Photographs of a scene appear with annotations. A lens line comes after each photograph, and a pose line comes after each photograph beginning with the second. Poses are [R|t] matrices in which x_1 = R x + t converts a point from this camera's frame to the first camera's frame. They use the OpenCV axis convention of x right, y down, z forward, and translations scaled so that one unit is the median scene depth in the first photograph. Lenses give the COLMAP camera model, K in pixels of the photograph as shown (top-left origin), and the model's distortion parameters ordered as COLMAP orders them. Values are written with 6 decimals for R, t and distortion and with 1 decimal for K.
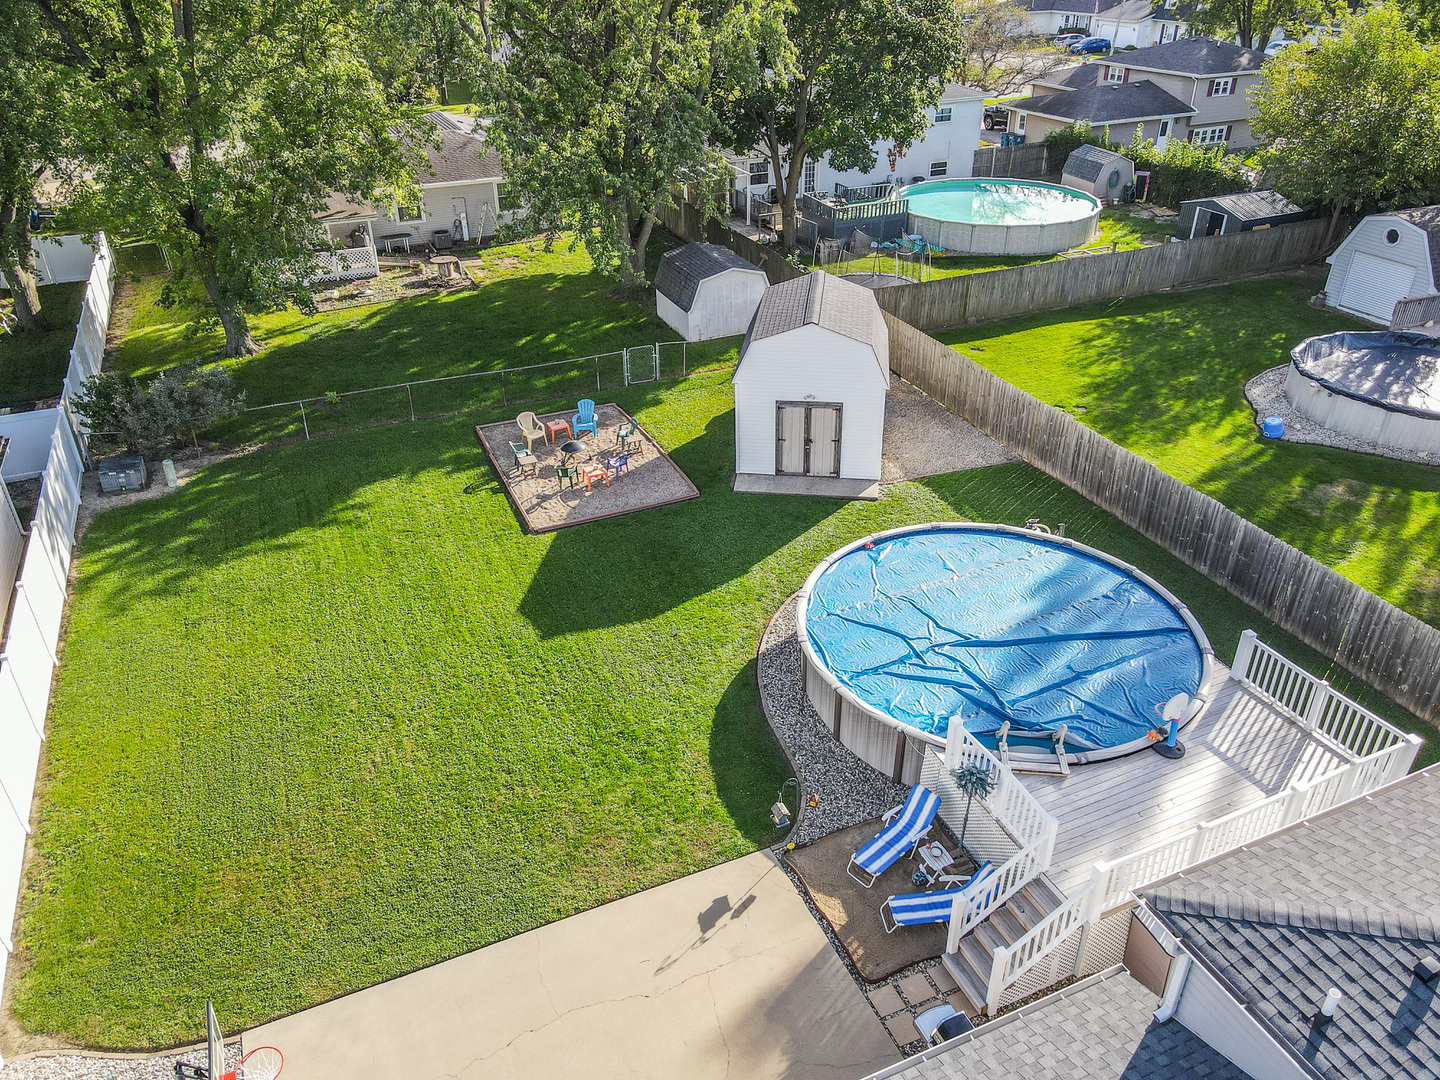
lens RADIAL K [[1060.6, 0, 715.5], [0, 1060.6, 523.2], [0, 0, 1]] dist [-0.001155, 0.050023]
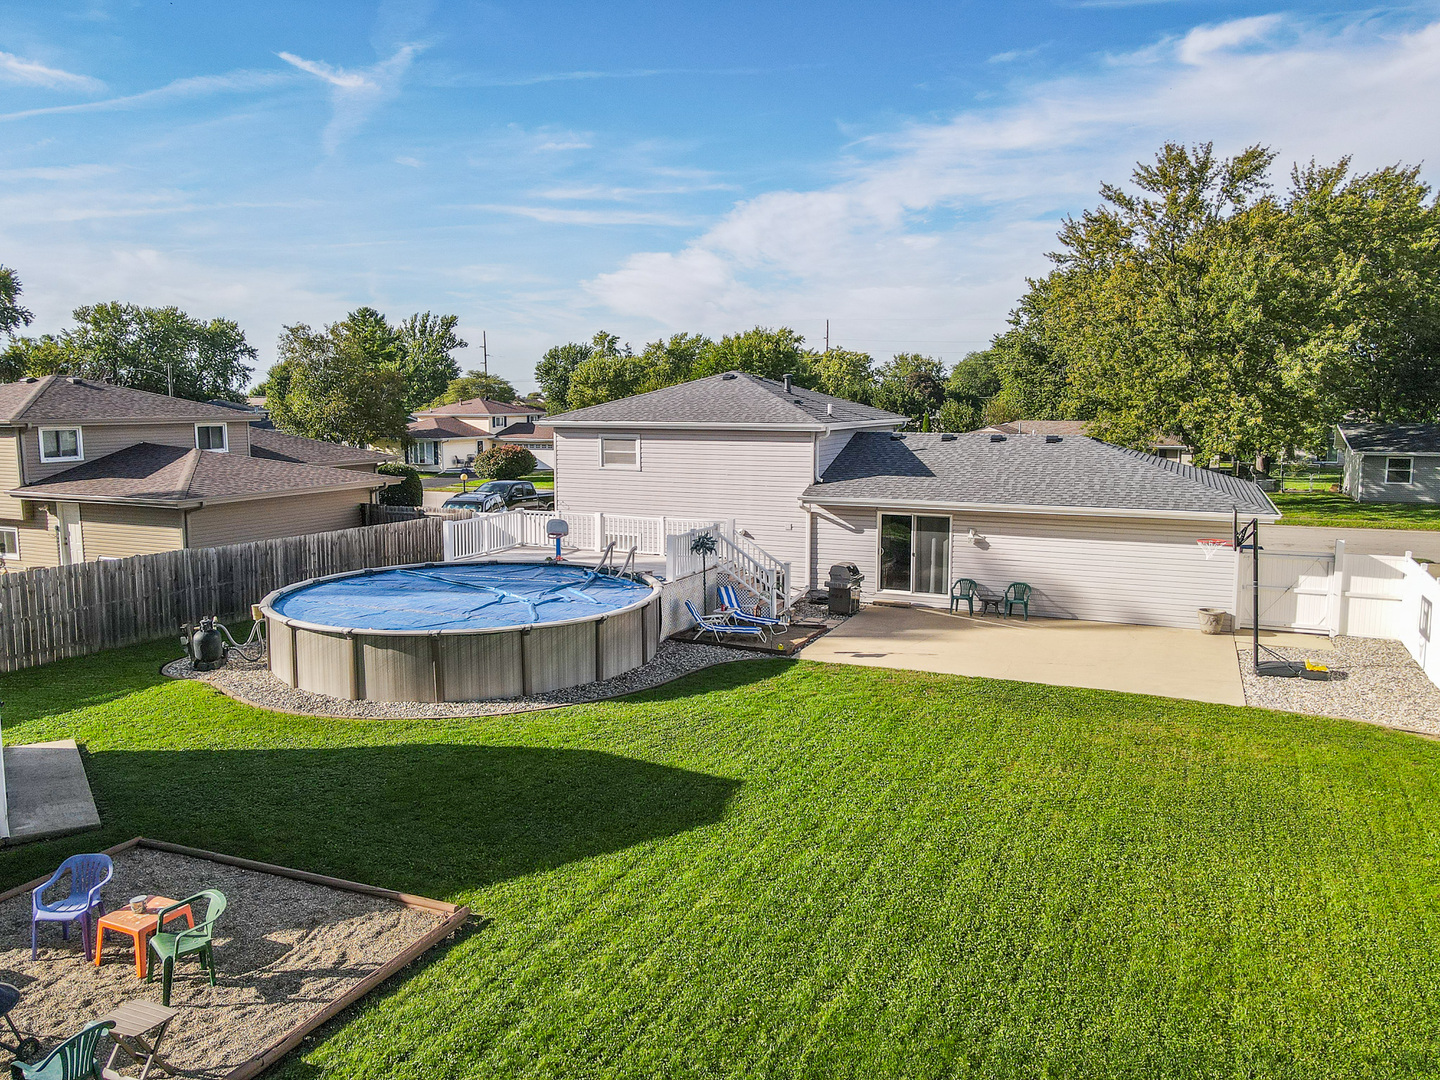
lens RADIAL K [[1071.7, 0, 722.2], [0, 1071.7, 523.1], [0, 0, 1]] dist [-0.003911, 0.034720]
pose [[-0.674129, -0.080294, 0.734236, -0.477464], [0.374816, 0.819381, 0.433737, -0.231817], [-0.636446, 0.567598, -0.522273, 0.975094]]
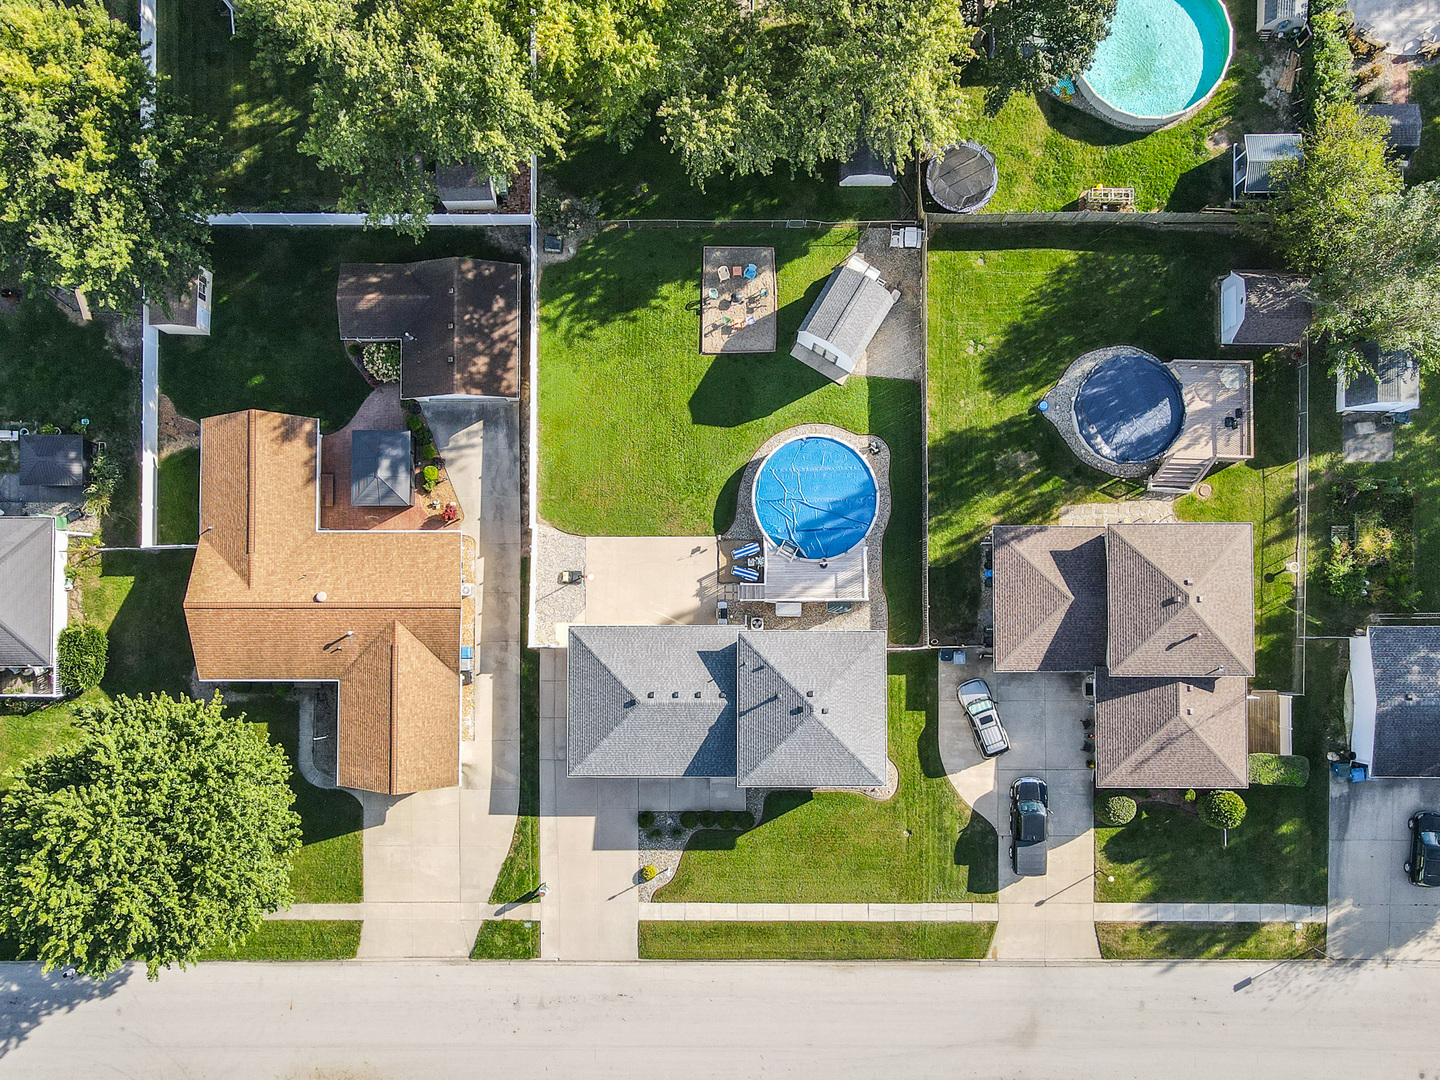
lens RADIAL K [[1265.3, 0, 714.6], [0, 1265.3, 606.7], [0, 0, 1]] dist [-0.010820, 0.077593]
pose [[0.916023, 0.401092, -0.005246, 0.100731], [-0.204168, 0.477463, 0.854602, -2.068862], [0.345279, -0.781764, 0.519257, -0.922054]]
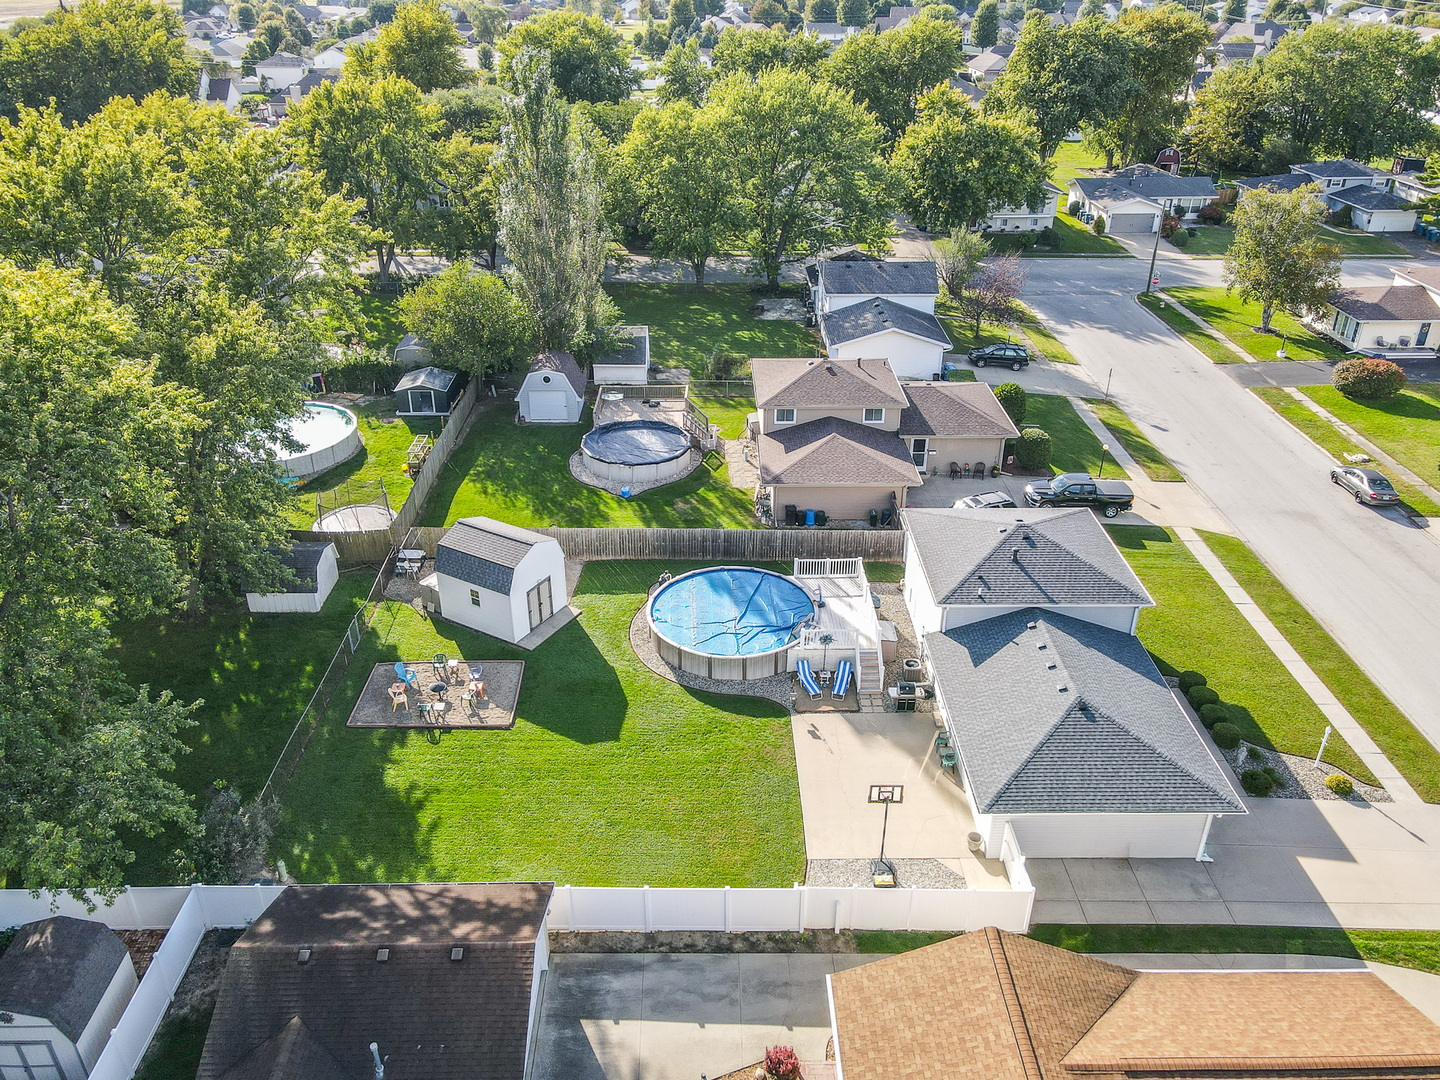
lens RADIAL K [[1074.9, 0, 720.0], [0, 1074.9, 540.0], [0, 0, 1]] dist [0.034160, 0.001418]
pose [[0.388593, -0.435081, 0.812219, -1.163219], [0.453288, 0.857719, 0.242586, -0.452917], [-0.802201, 0.273902, 0.530520, -0.203370]]
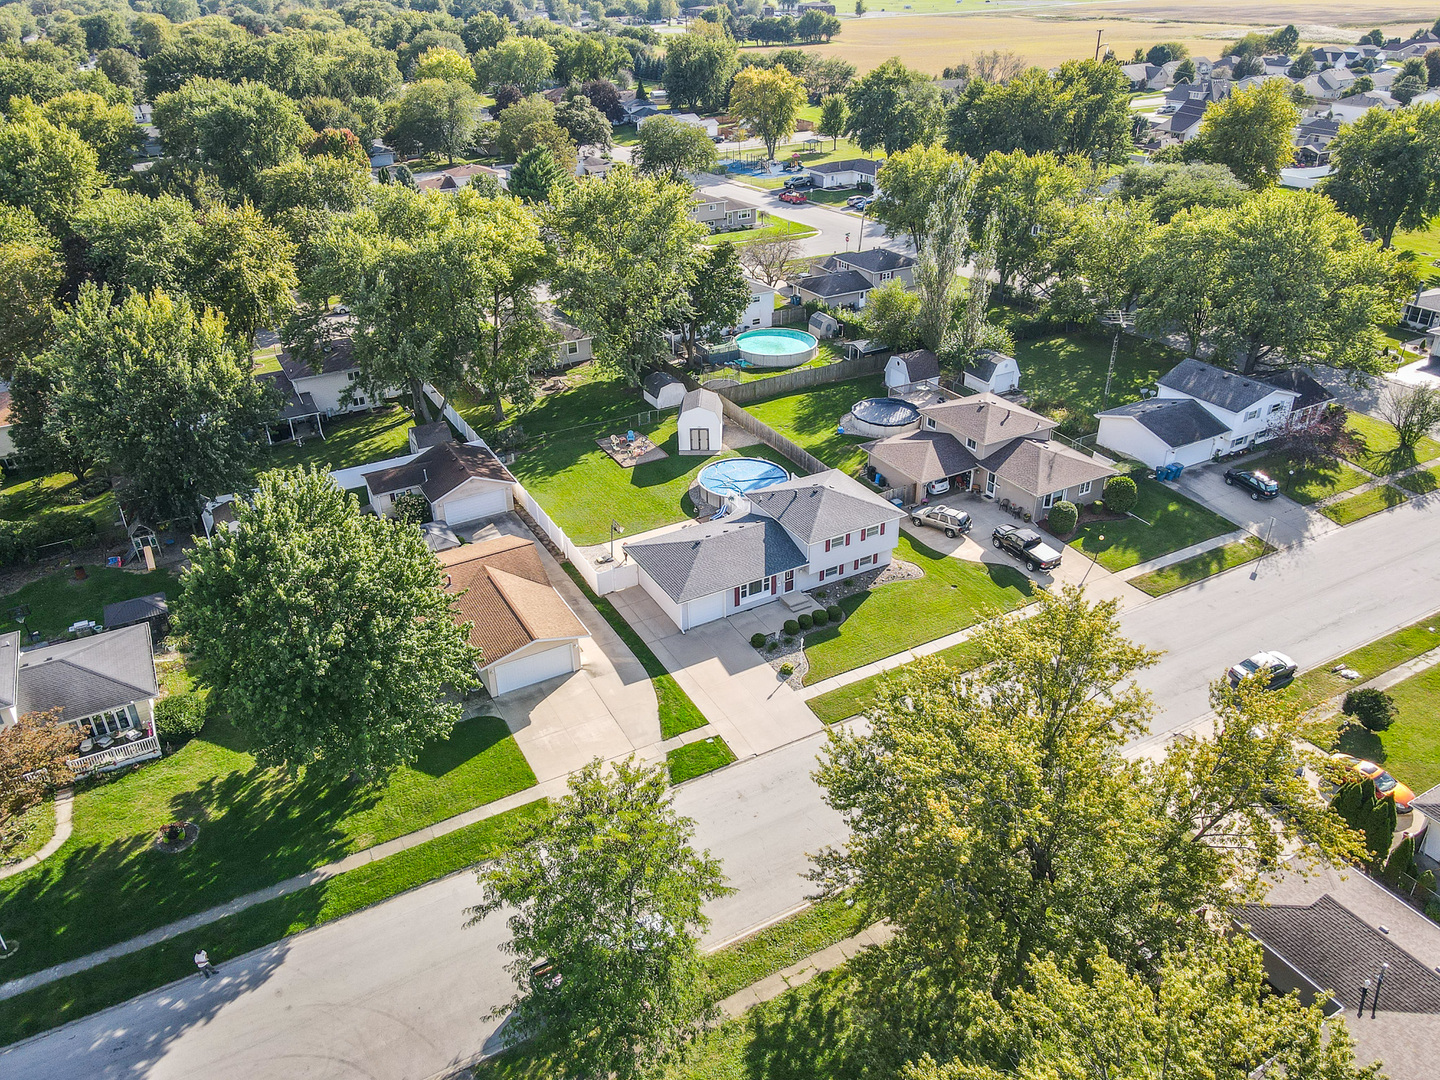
lens RADIAL K [[1060.6, 0, 715.5], [0, 1060.6, 523.2], [0, 0, 1]] dist [-0.001155, 0.050023]
pose [[0.995534, -0.048782, 0.080824, -0.150810], [0.050796, 0.998443, -0.023058, 0.270757], [-0.079573, 0.027061, 0.996462, -2.385095]]
